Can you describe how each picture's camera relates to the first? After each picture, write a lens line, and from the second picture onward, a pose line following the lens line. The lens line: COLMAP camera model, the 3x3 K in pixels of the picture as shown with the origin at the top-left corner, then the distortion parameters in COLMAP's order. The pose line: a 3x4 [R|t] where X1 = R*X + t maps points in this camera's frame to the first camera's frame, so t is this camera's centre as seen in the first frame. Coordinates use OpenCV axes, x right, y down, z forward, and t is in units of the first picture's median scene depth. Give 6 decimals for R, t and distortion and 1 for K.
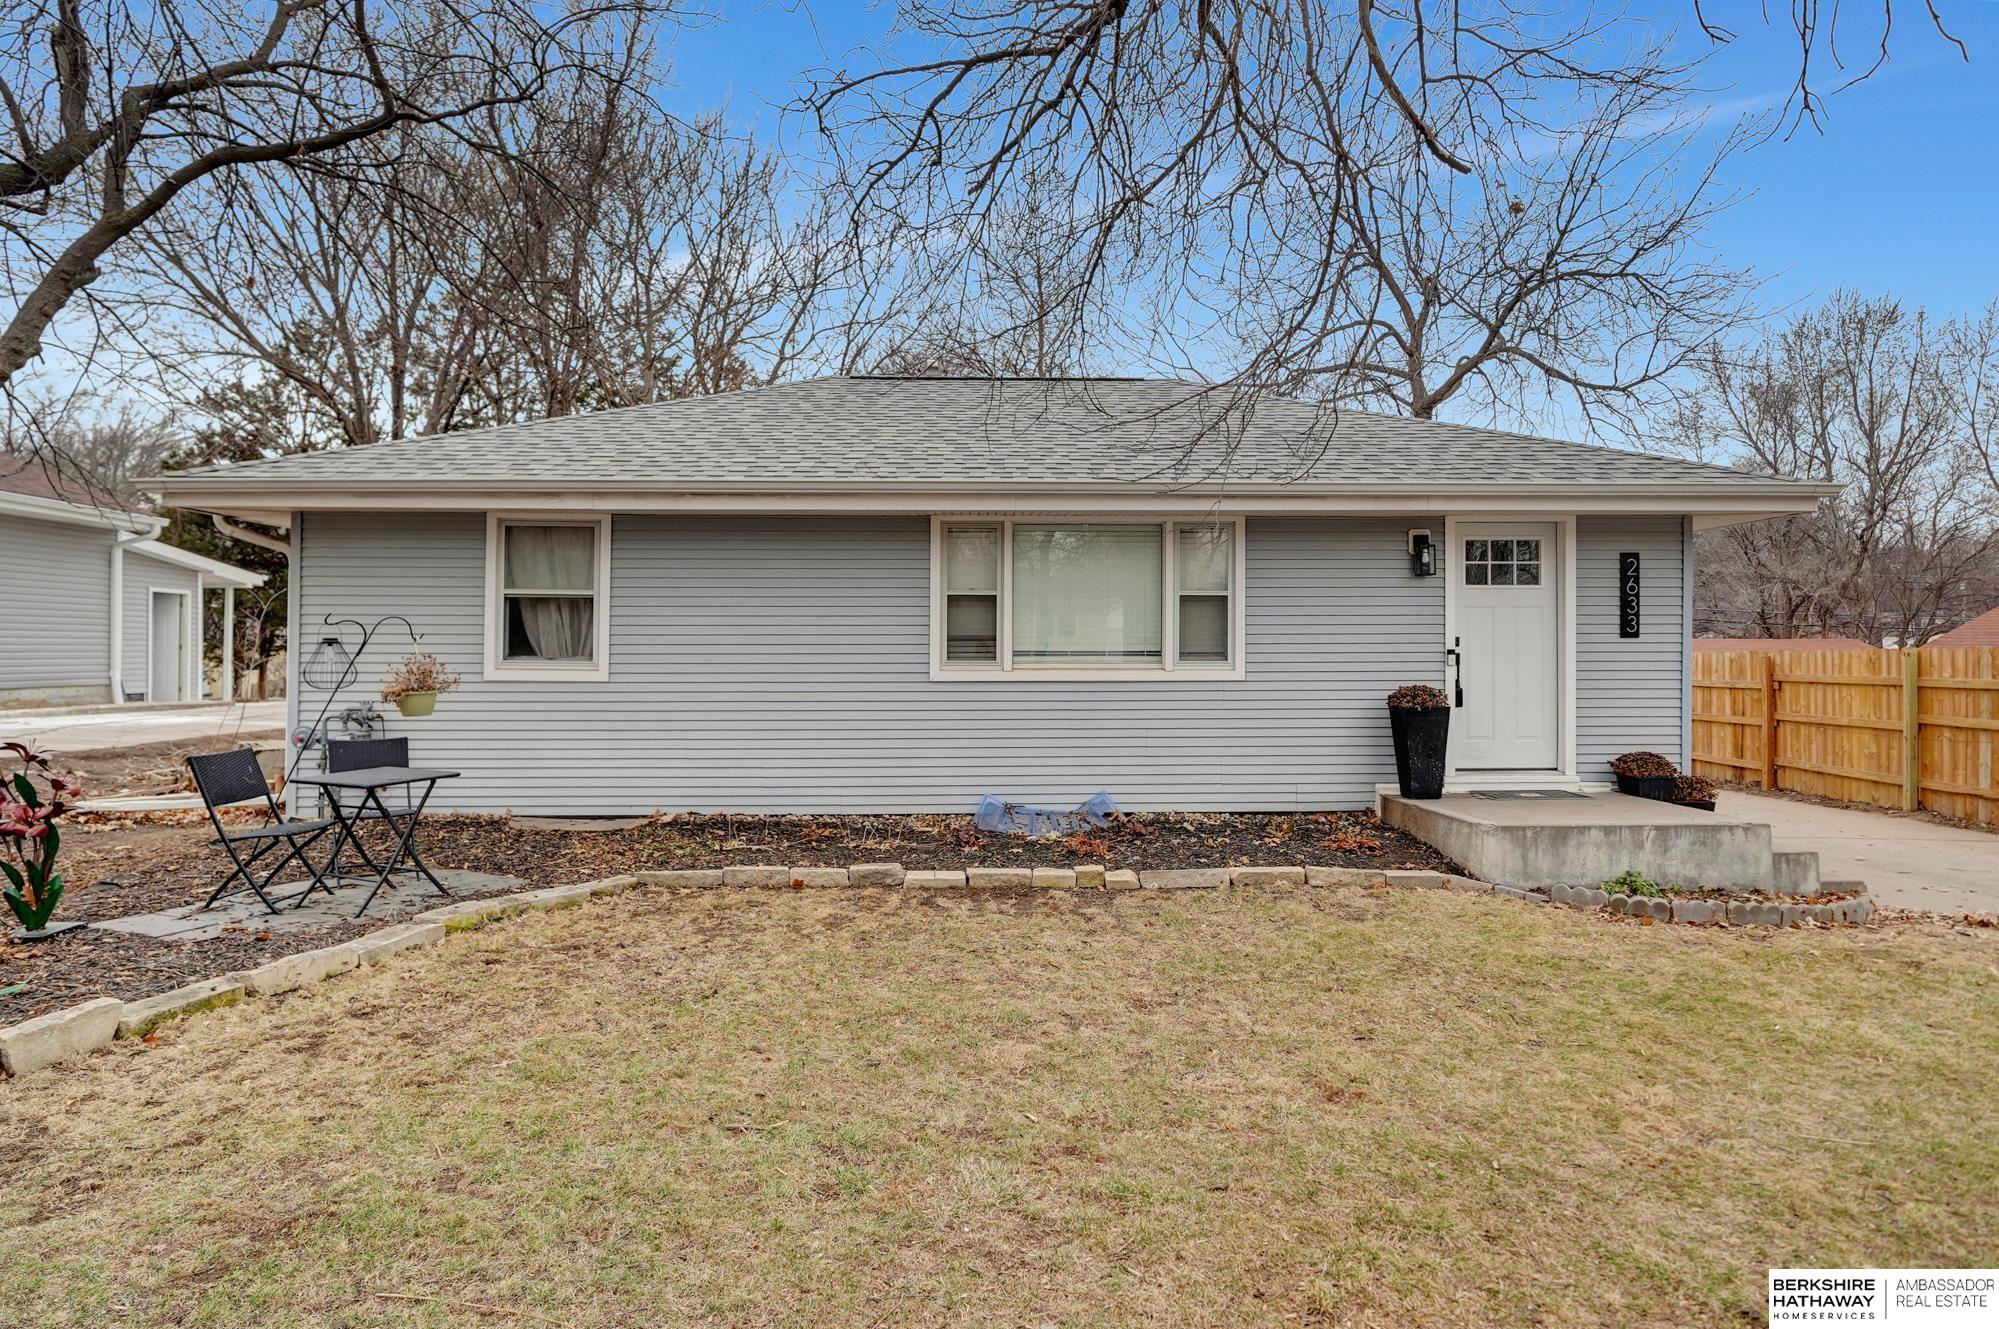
lens RADIAL K [[1010.4, 0, 997.9], [0, 1010.4, 641.1], [0, 0, 1]] dist [0.000402, 0.000080]
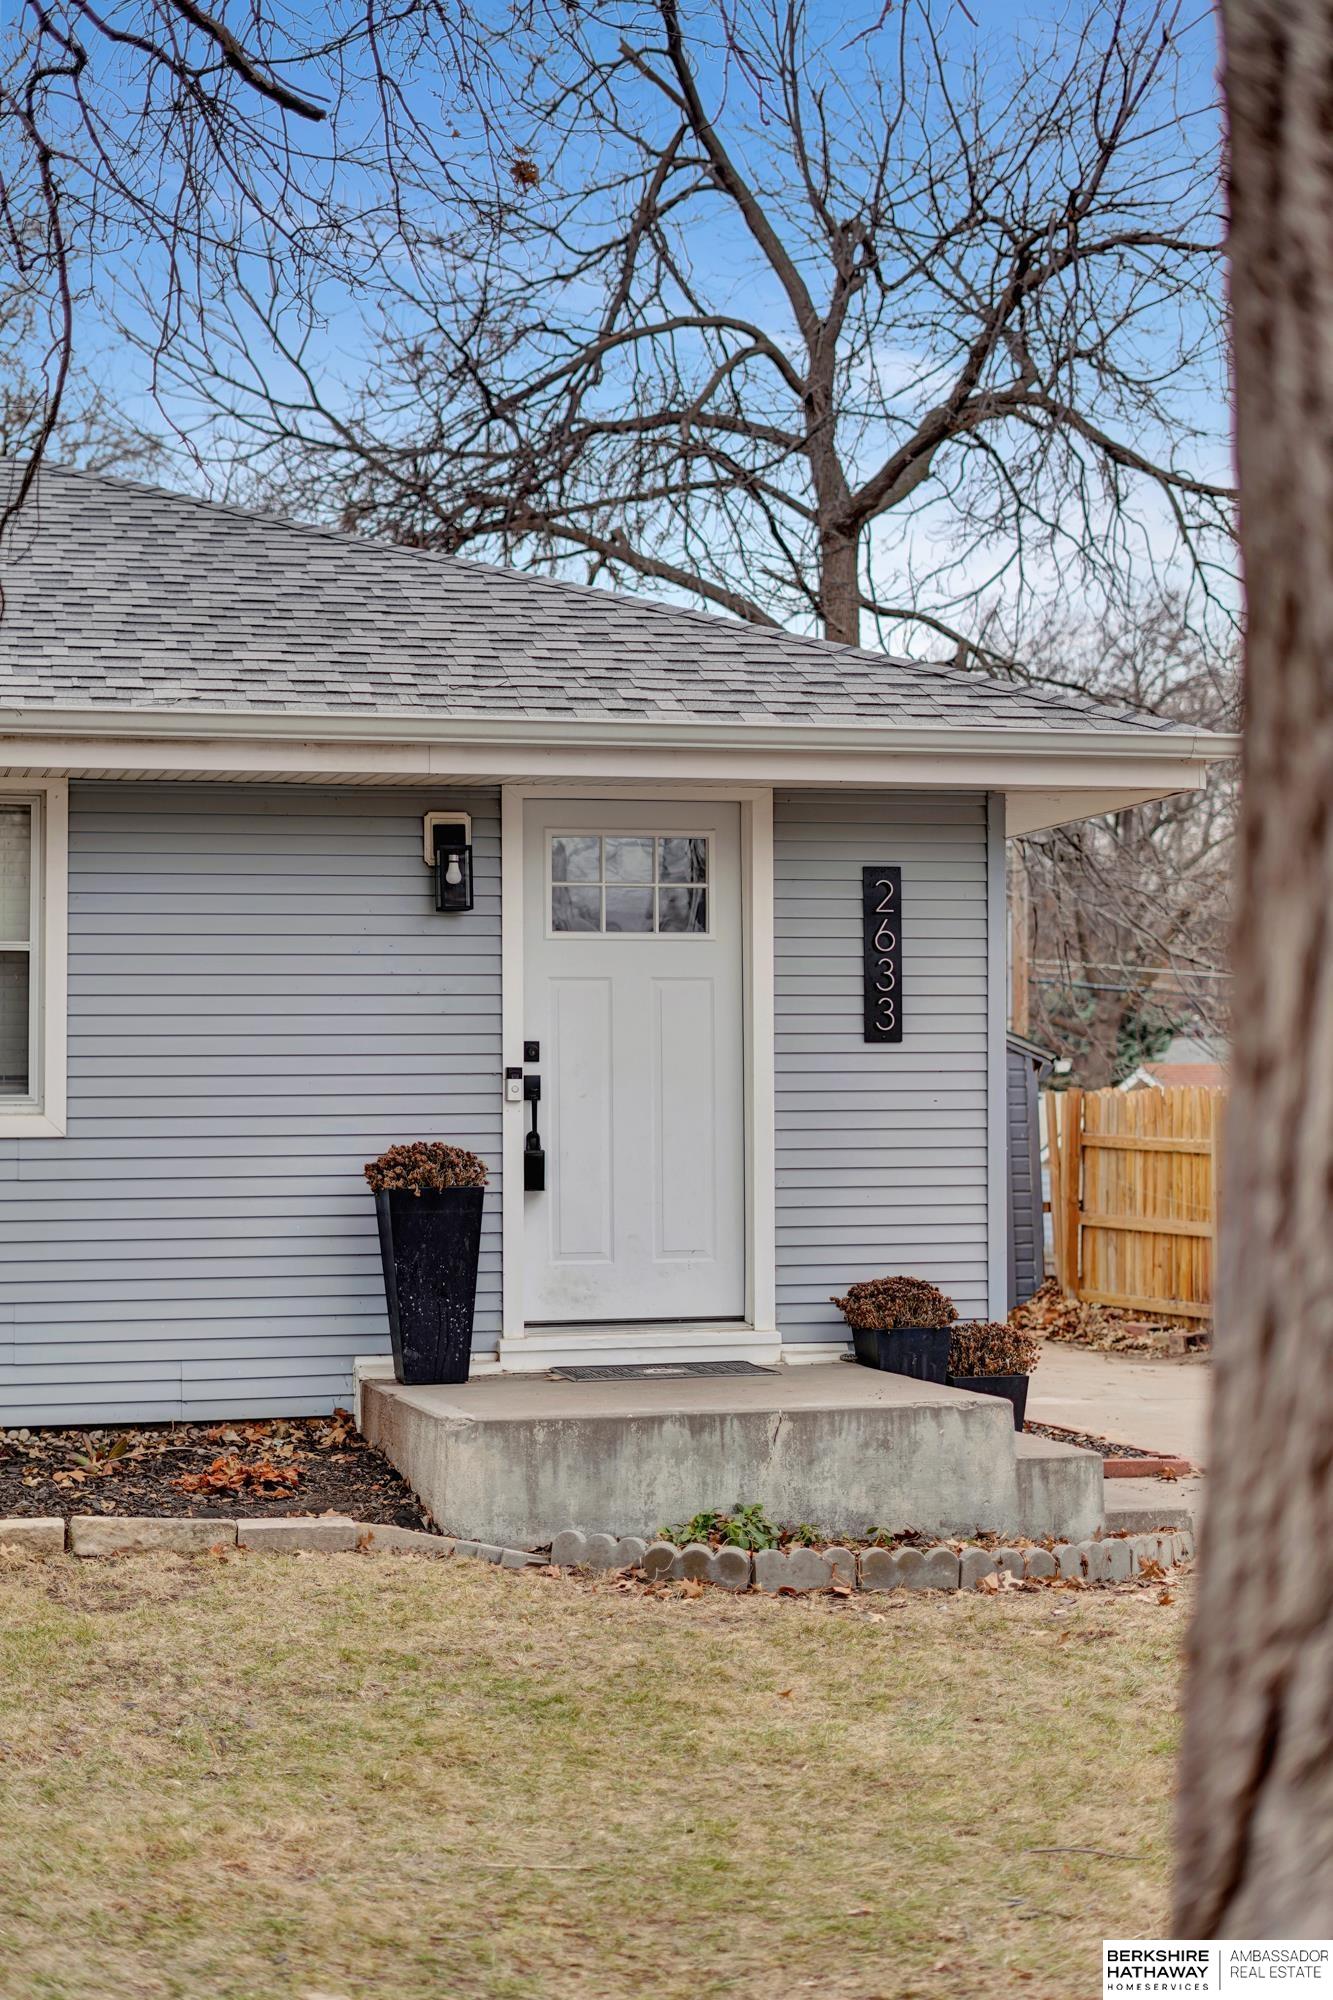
lens RADIAL K [[2767.6, 0, 666.5], [0, 2767.6, 1000.0], [0, 0, 1]] dist [-0.019723, 0.027430]
pose [[0.981946, 0.001390, 0.189154, 0.274720], [0.004963, 0.999439, -0.033108, 0.019886], [-0.189094, 0.033449, 0.981389, -0.281397]]
